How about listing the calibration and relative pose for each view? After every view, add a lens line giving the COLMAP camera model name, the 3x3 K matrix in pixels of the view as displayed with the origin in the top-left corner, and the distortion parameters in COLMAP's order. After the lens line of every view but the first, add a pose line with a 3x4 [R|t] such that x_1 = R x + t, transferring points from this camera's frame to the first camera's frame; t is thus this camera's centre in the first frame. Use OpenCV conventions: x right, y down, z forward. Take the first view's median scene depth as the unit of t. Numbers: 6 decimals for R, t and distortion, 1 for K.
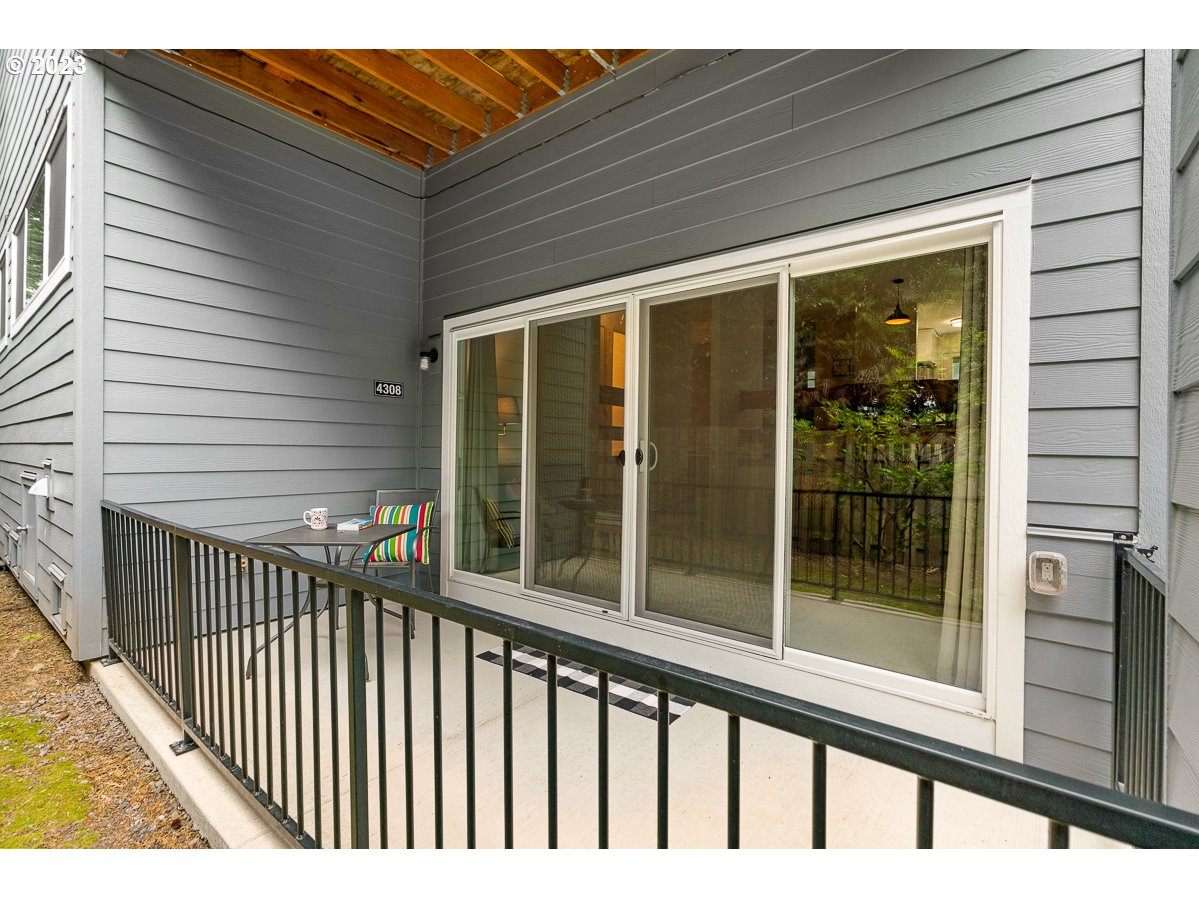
lens RADIAL K [[539.8, 0, 603.4], [0, 539.8, 444.8], [0, 0, 1]] dist [-0.004474, 0.000713]
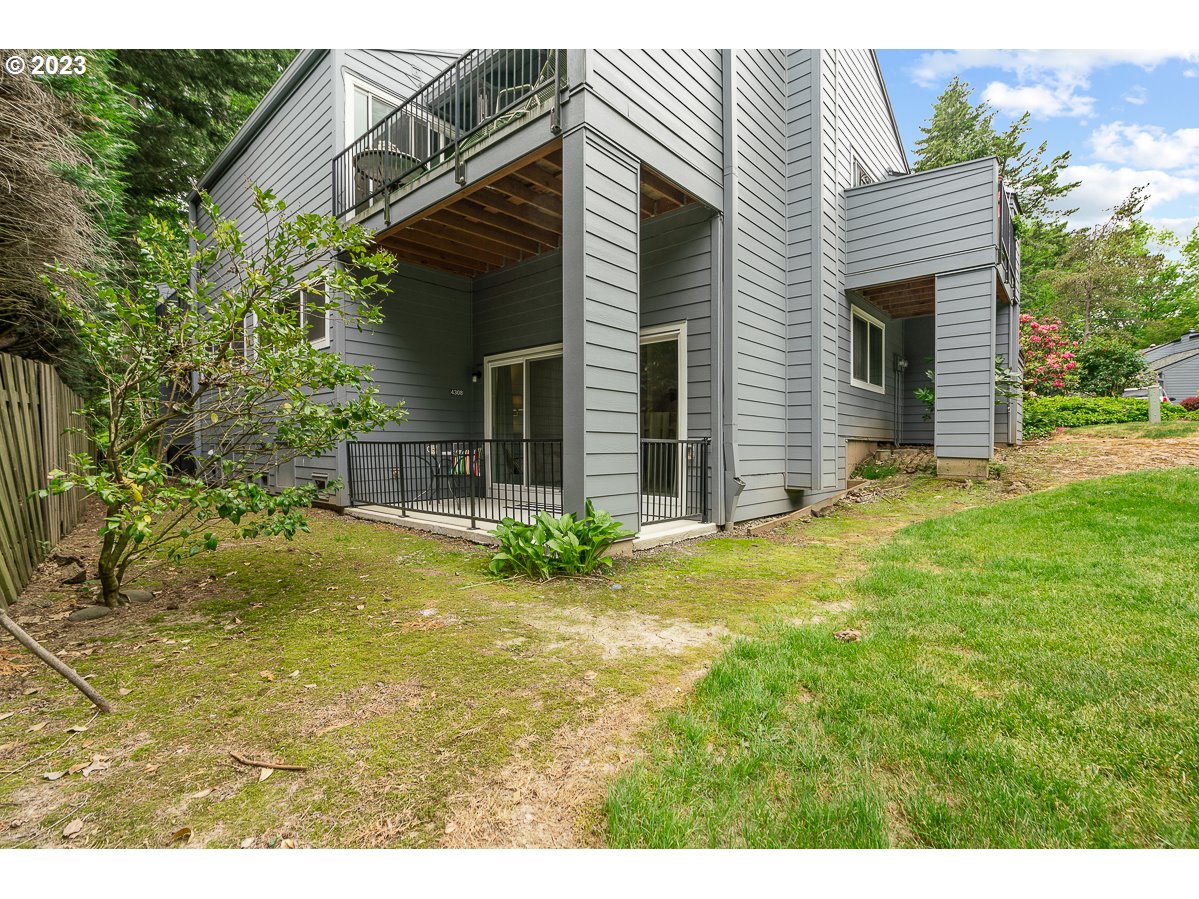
lens RADIAL K [[539.8, 0, 597.4], [0, 539.8, 452.9], [0, 0, 1]] dist [-0.004474, 0.000713]
pose [[0.998093, -0.018226, -0.058979, 0.230043], [0.020369, 0.999147, 0.035933, 0.057326], [0.058273, -0.037066, 0.997612, -0.969029]]
